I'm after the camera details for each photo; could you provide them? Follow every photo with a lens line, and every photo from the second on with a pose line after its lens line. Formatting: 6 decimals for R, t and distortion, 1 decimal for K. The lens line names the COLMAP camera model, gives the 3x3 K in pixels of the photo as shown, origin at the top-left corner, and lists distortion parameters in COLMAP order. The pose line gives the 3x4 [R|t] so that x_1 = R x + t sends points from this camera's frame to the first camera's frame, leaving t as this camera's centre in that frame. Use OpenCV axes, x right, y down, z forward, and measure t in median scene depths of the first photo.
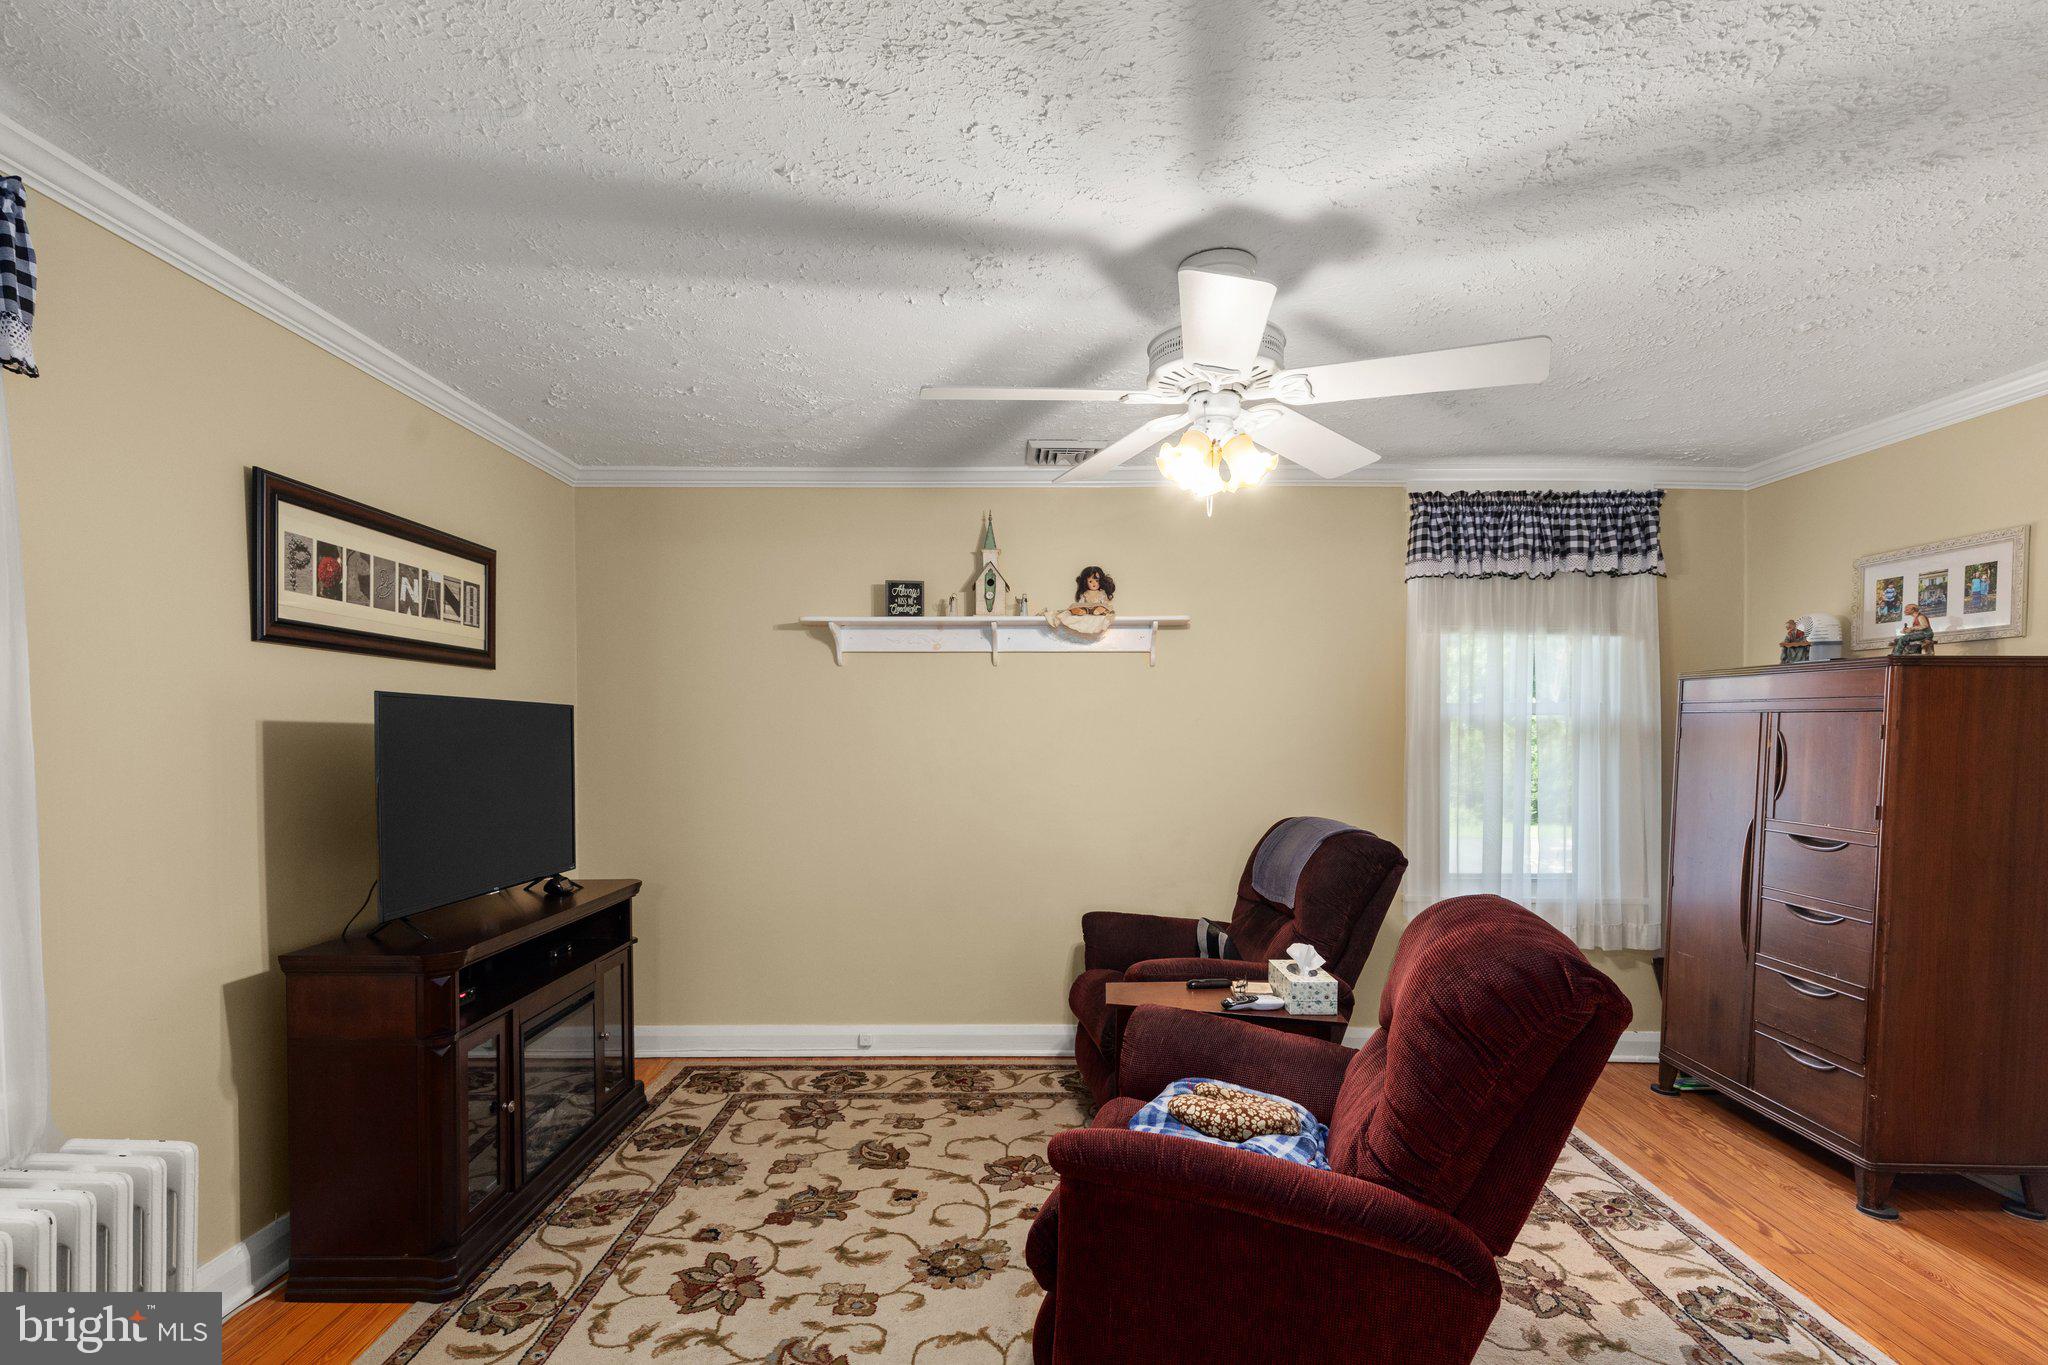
lens RADIAL K [[940.3, 0, 1035.9], [0, 940.3, 757.9], [0, 0, 1]] dist [0.004467, -0.000140]
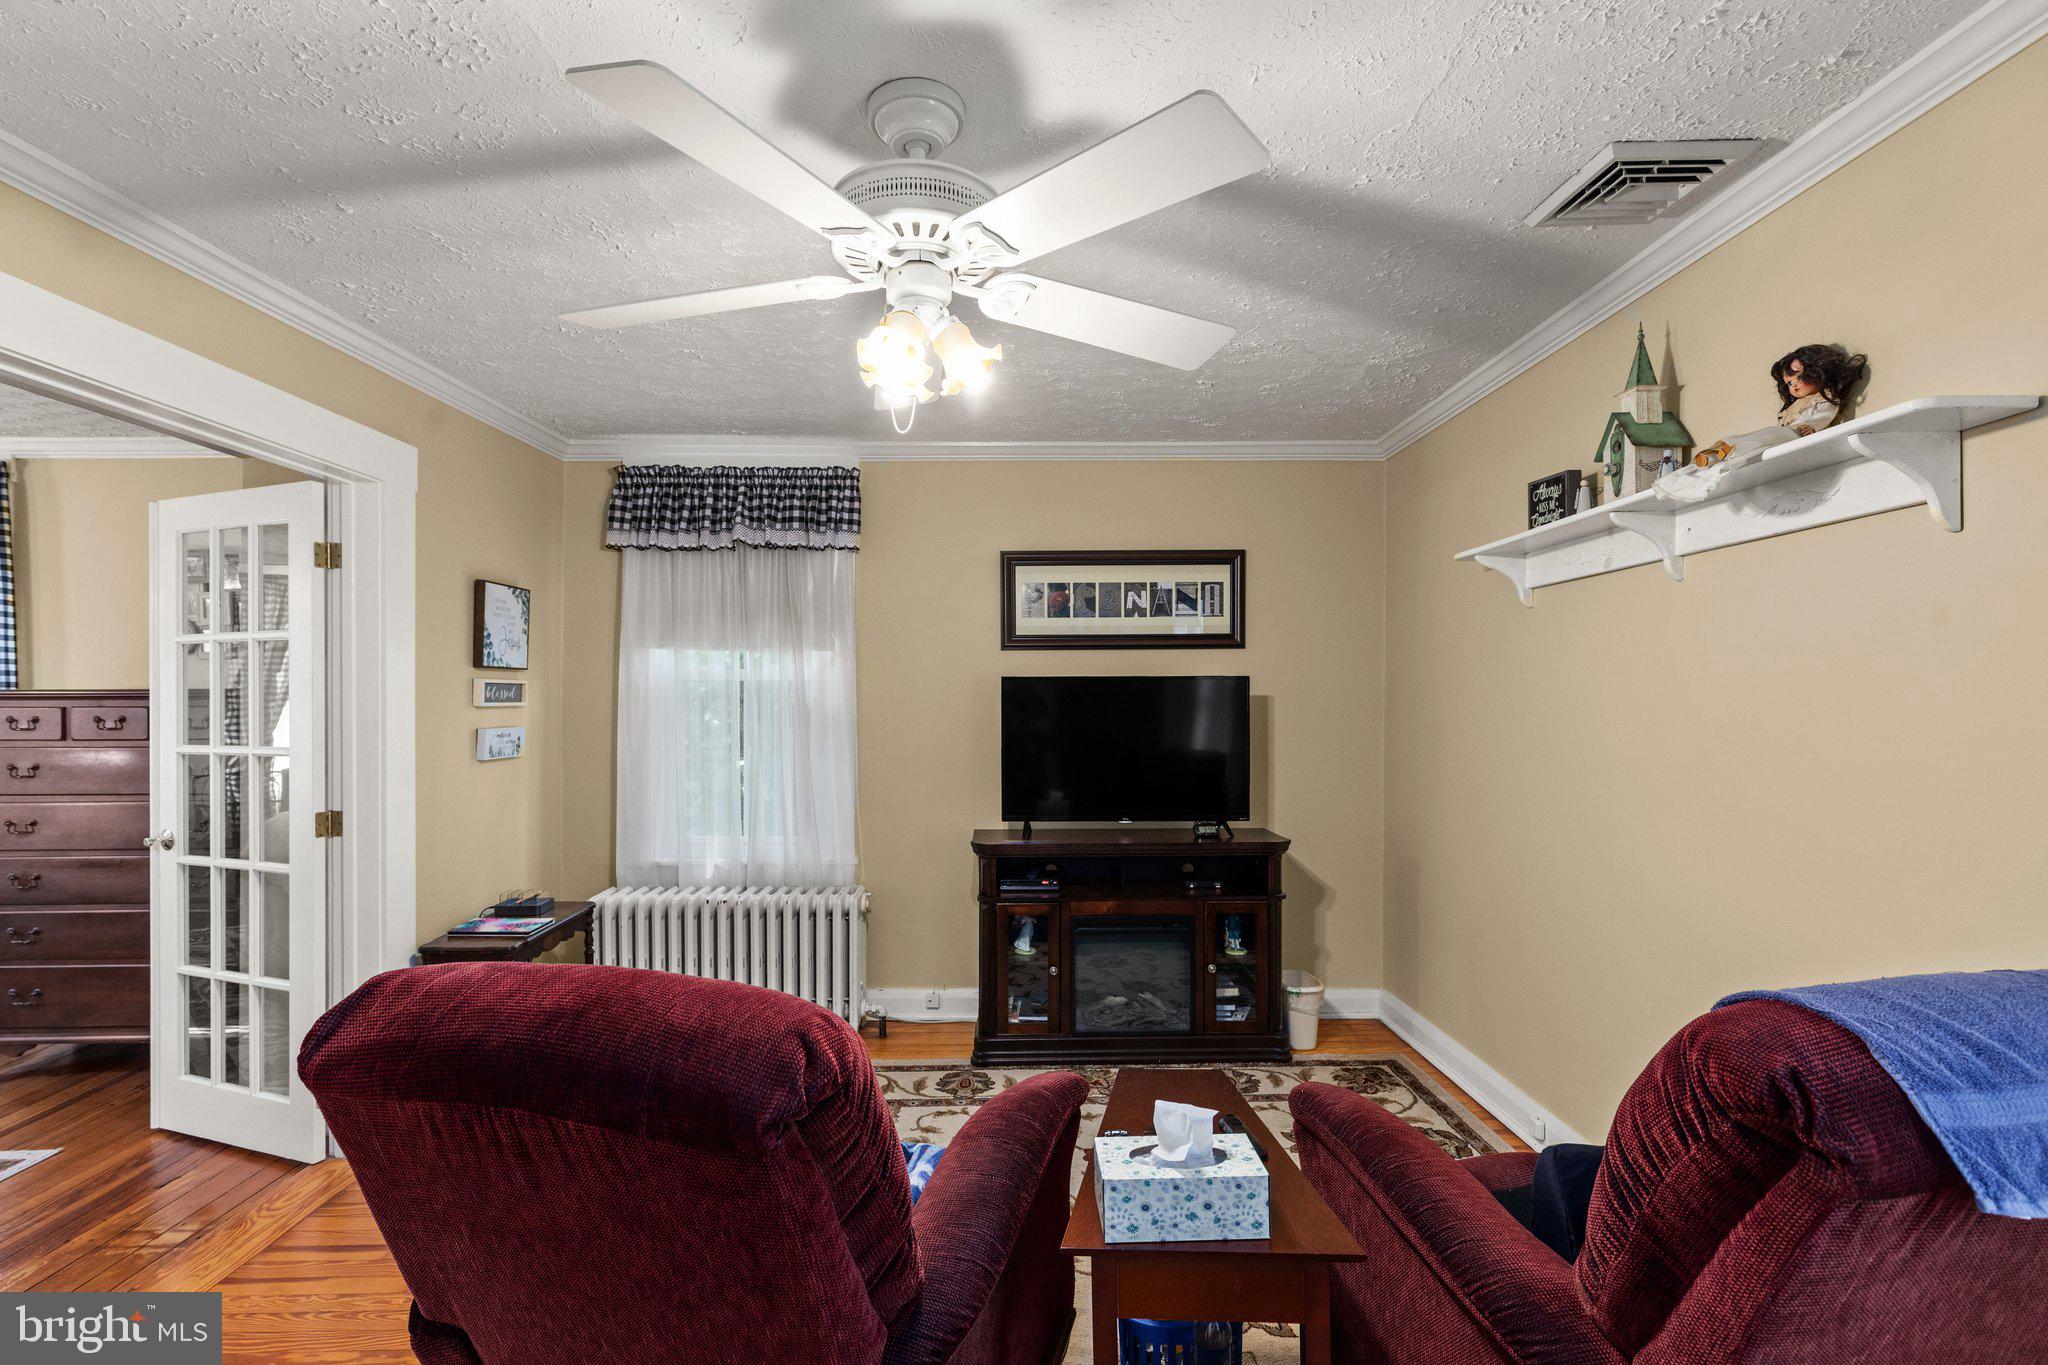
lens RADIAL K [[940.3, 0, 1025.9], [0, 940.3, 695.5], [0, 0, 1]] dist [0.004467, -0.000140]
pose [[-0.001387, -0.004804, -0.999987, 0.696840], [-0.017039, 0.999843, -0.004780, -0.024485], [0.999854, 0.017033, -0.001468, 0.795313]]
